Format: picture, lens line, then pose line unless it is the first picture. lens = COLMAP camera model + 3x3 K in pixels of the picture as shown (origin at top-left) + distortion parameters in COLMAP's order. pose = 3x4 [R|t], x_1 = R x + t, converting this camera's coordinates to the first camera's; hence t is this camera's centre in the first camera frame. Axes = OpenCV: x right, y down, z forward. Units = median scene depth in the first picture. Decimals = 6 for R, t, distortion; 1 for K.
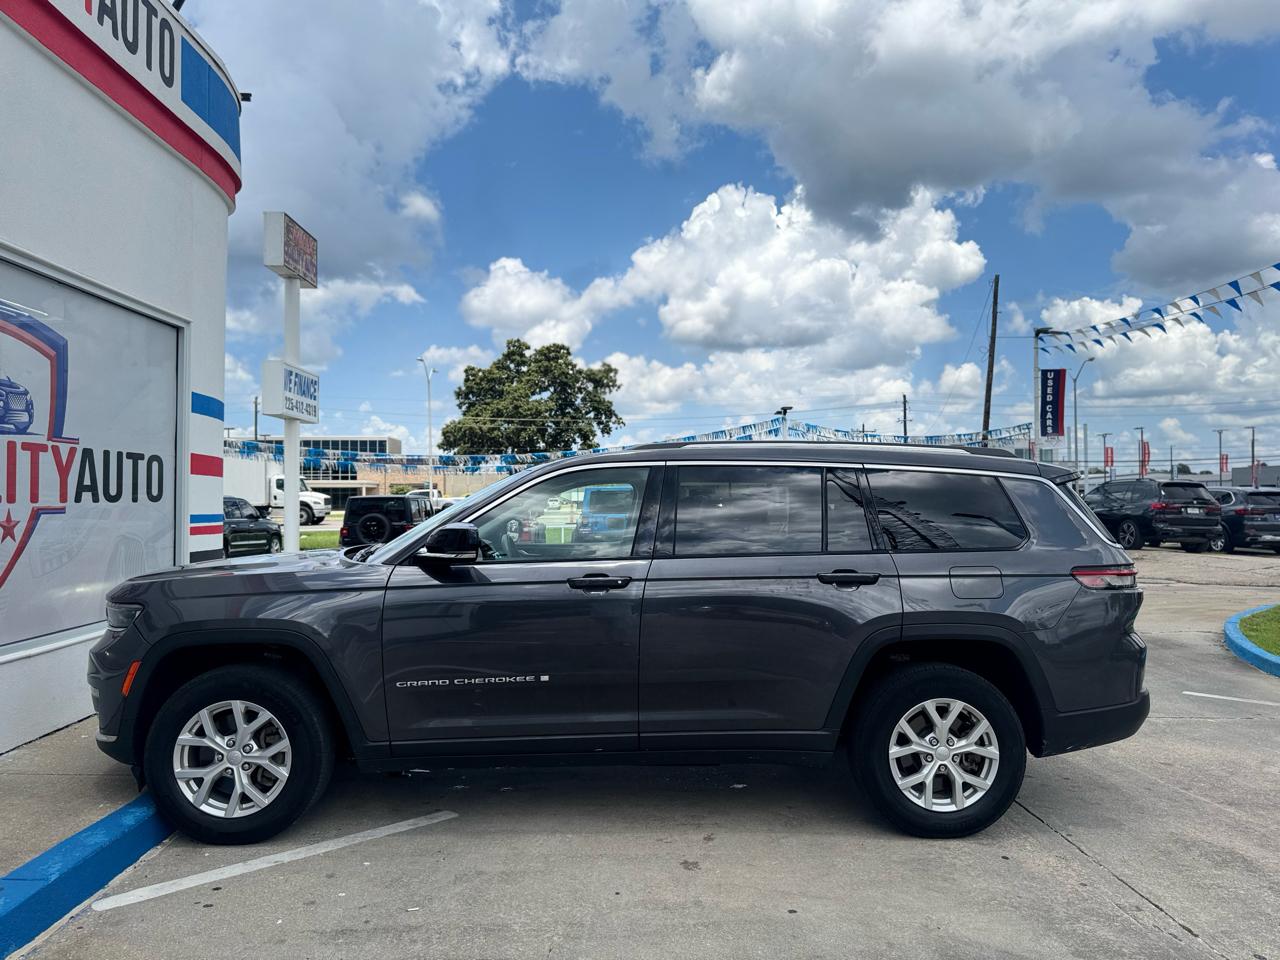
lens RADIAL K [[909.4, 0, 635.5], [0, 909.4, 478.1], [0, 0, 1]] dist [0.037745, -0.047857]
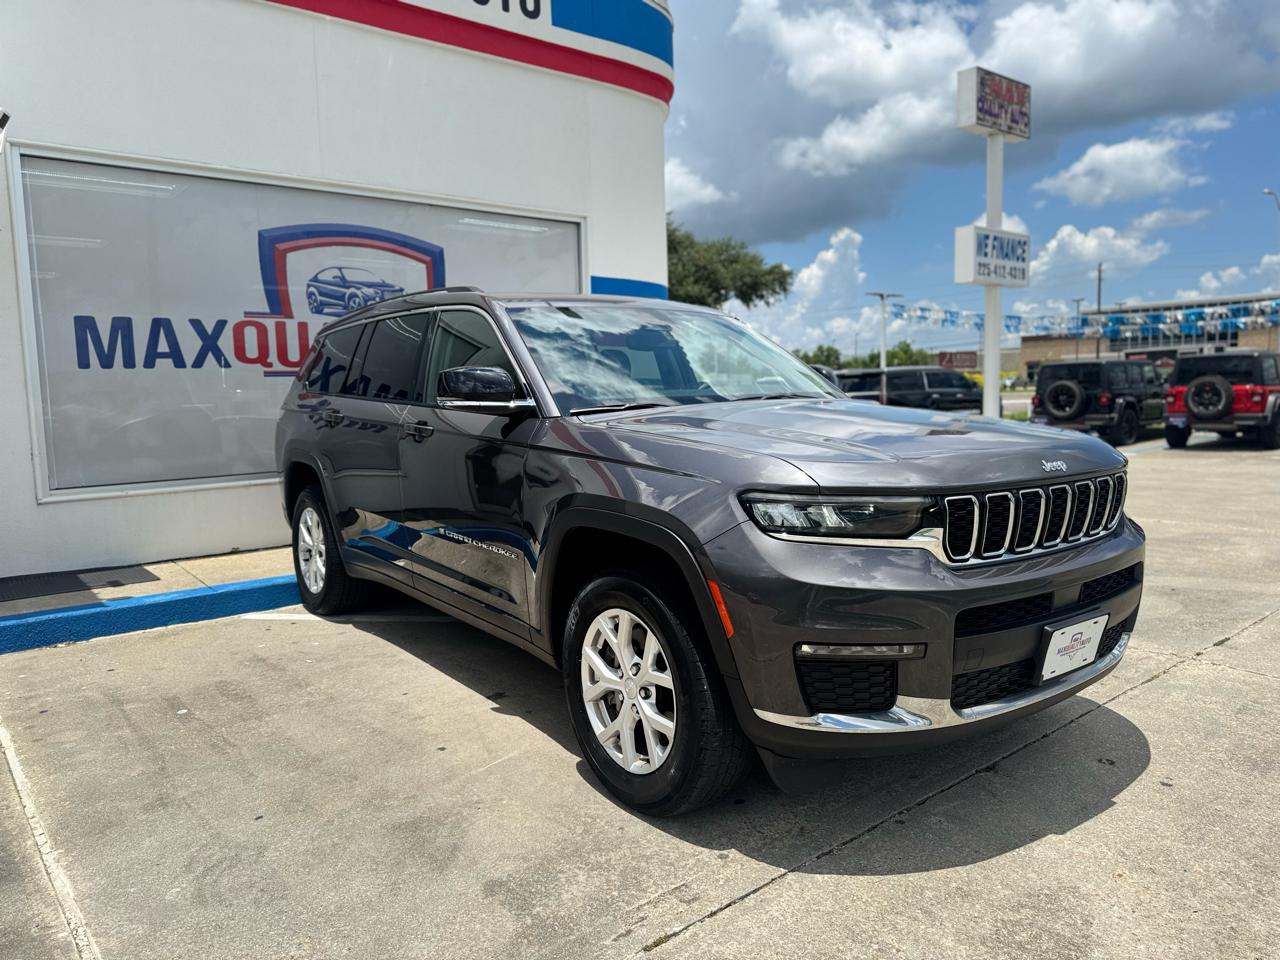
lens RADIAL K [[909.4, 0, 652.5], [0, 909.4, 477.5], [0, 0, 1]] dist [0.037745, -0.047857]
pose [[0.635341, 0.067449, -0.769280, 0.646333], [0.038246, 0.992207, 0.118582, 0.040101], [0.771284, -0.104762, 0.627811, 0.348205]]
